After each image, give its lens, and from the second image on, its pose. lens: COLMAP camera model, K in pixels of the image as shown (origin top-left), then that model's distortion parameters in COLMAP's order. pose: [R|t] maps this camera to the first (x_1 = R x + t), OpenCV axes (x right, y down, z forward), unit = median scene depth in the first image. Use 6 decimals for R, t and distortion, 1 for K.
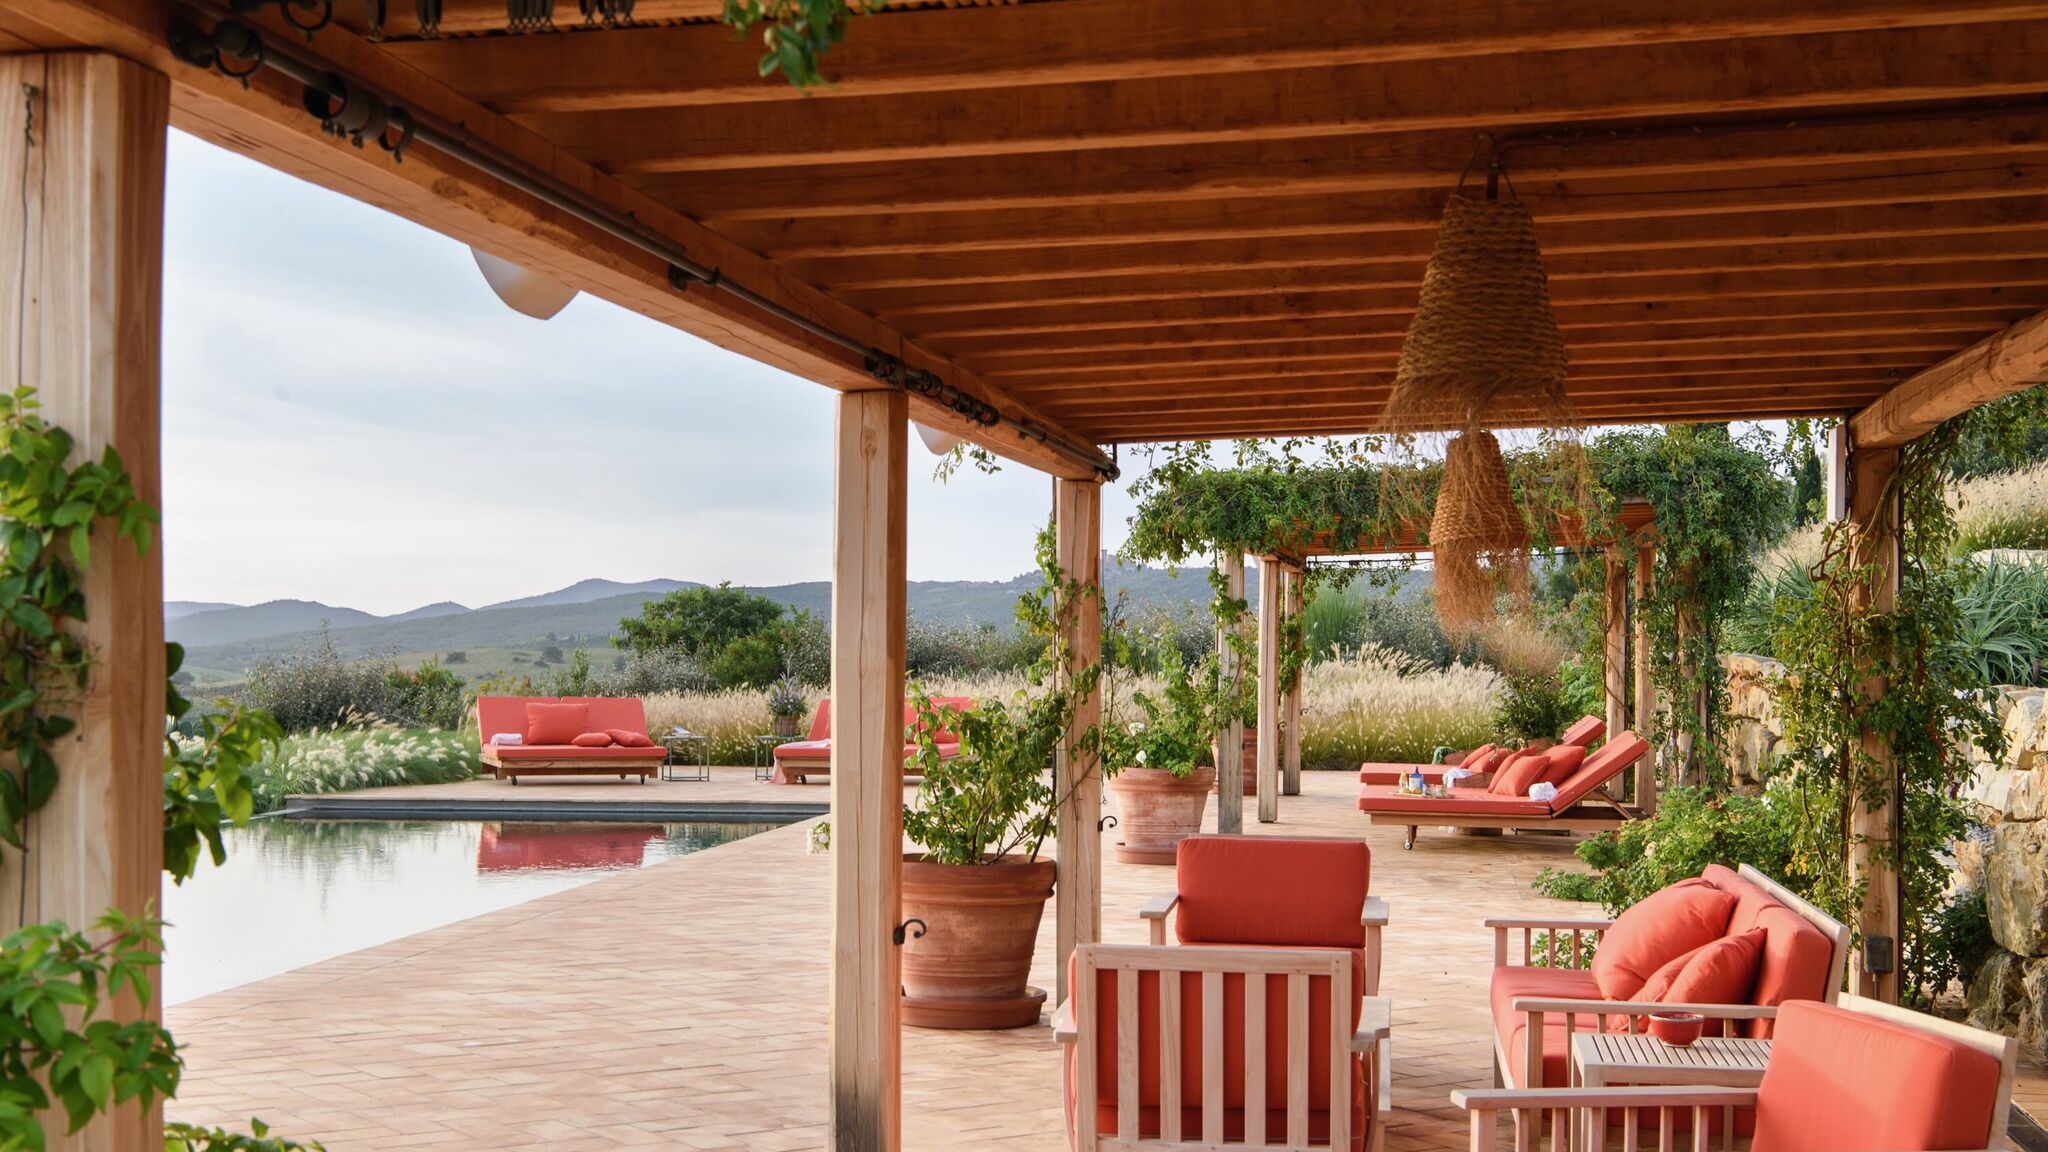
lens RADIAL K [[2904.7, 0, 1025.2], [0, 2904.7, 582.8], [0, 0, 1]] dist [-0.073075, 0.000000]
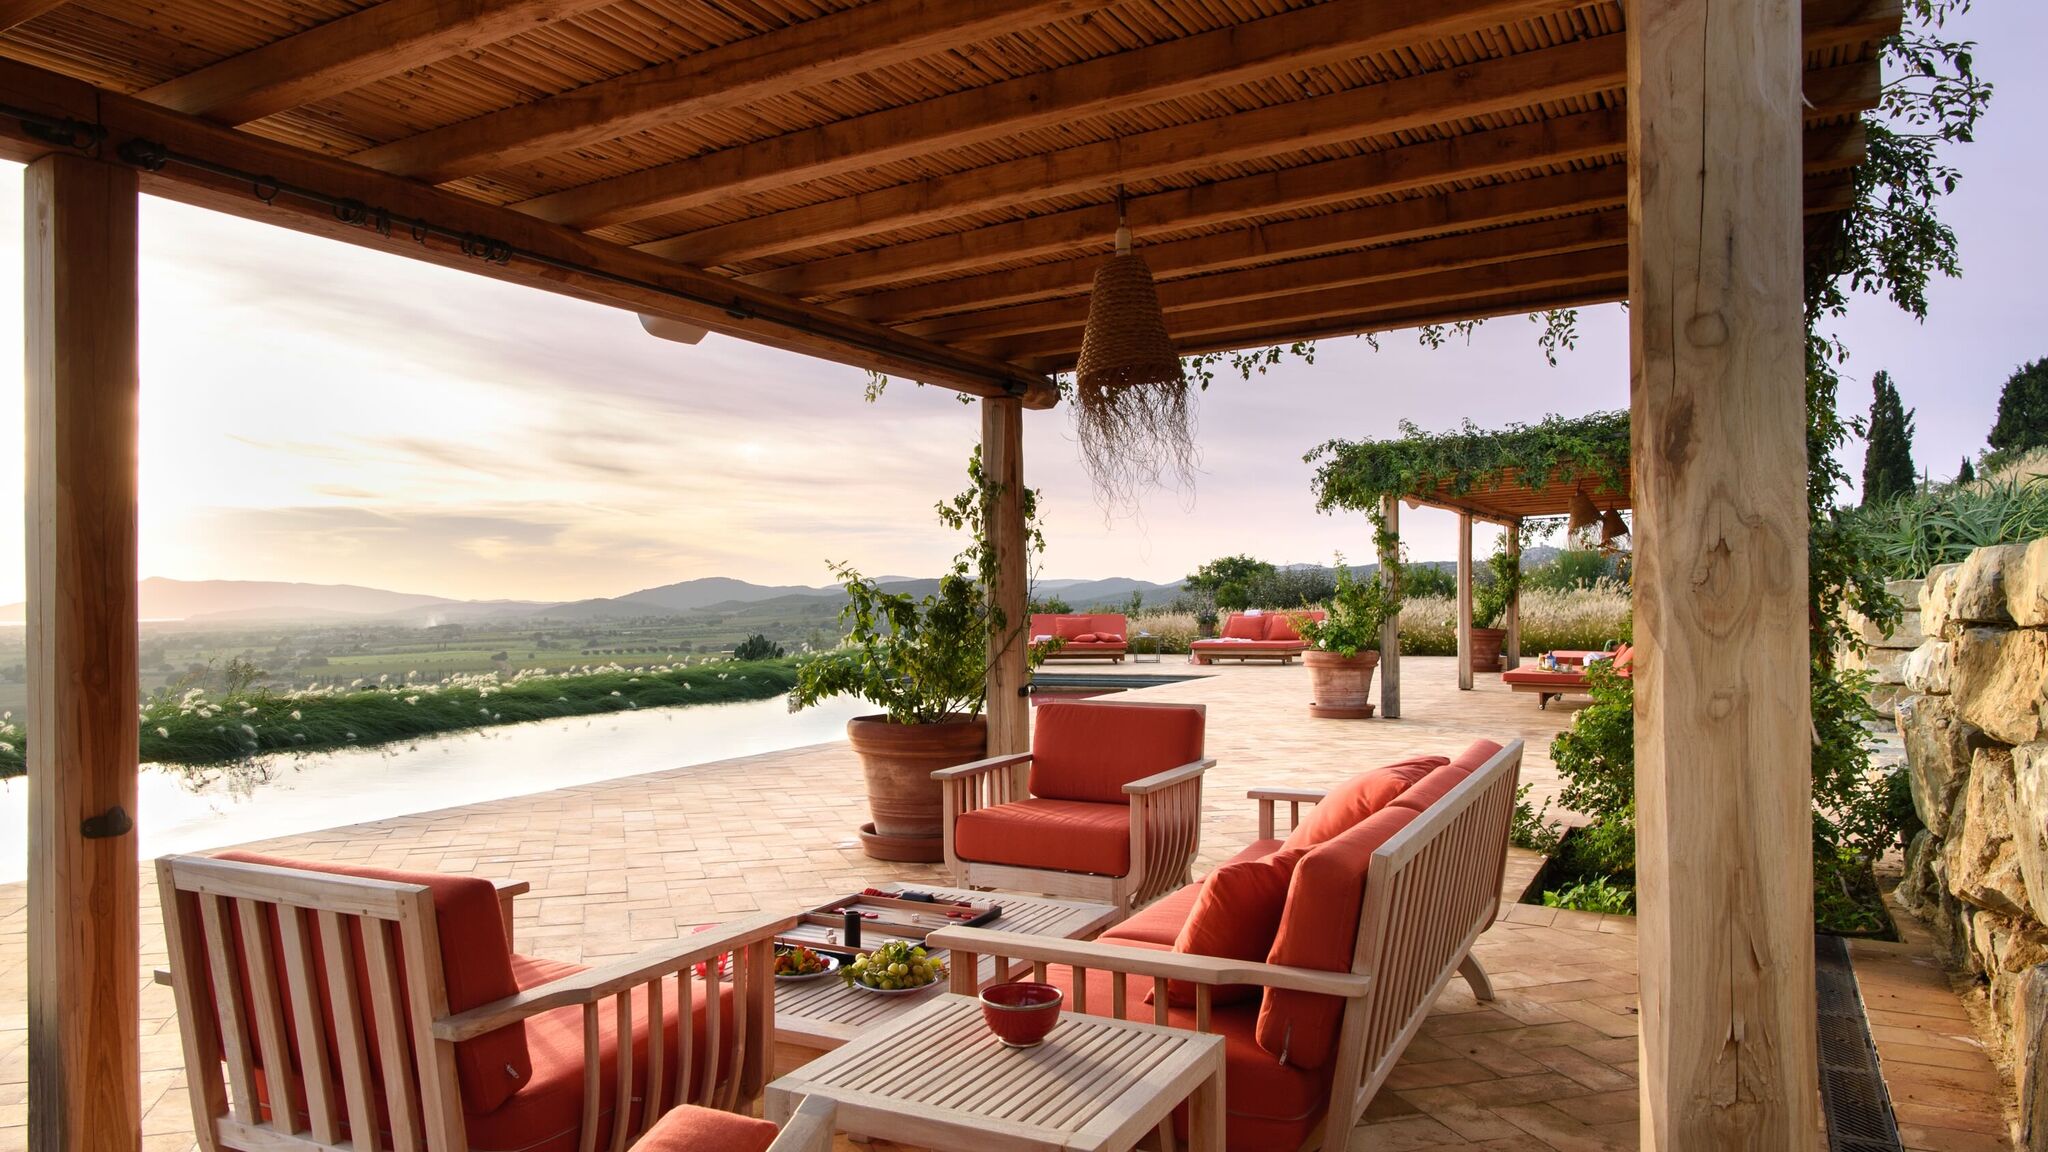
lens RADIAL K [[1426.5, 0, 996.2], [0, 1426.5, 565.8], [0, 0, 1]] dist [-0.041191, -0.007675]
pose [[0.938165, -0.021413, -0.345525, 0.135858], [0.020506, 0.999770, -0.006281, 0.023066], [0.345580, -0.001193, 0.938388, 0.288435]]
